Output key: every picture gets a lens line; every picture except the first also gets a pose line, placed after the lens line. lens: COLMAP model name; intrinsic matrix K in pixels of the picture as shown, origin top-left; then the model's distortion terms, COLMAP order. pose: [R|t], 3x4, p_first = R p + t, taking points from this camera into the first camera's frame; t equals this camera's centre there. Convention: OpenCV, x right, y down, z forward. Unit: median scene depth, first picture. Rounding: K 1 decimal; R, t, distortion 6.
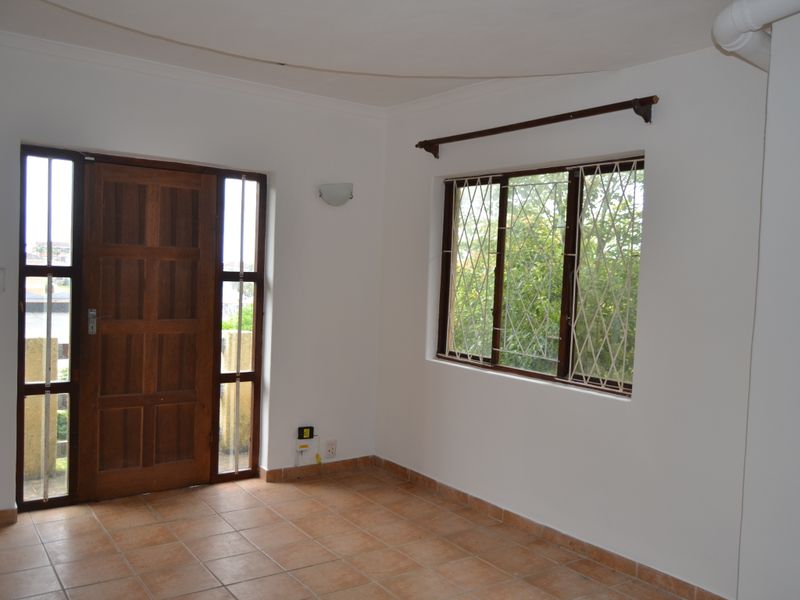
lens RADIAL K [[709.5, 0, 400.0], [0, 709.5, 300.0], [0, 0, 1]] dist [-0.010739, 0.003651]
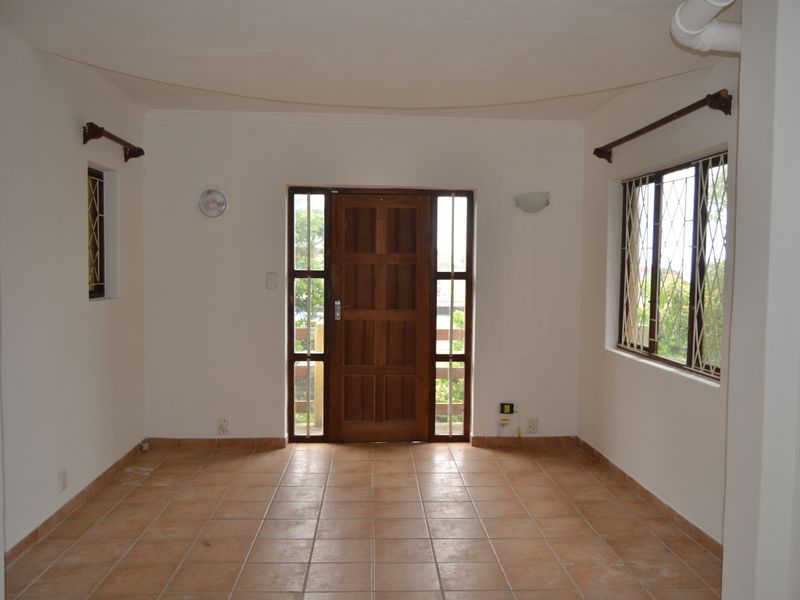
lens RADIAL K [[709.5, 0, 400.0], [0, 709.5, 300.0], [0, 0, 1]] dist [-0.010739, 0.003651]
pose [[0.843839, -0.002884, -0.536589, 0.379384], [-0.001085, 0.999974, -0.007081, 0.018823], [0.536596, 0.006558, 0.843814, -0.088630]]
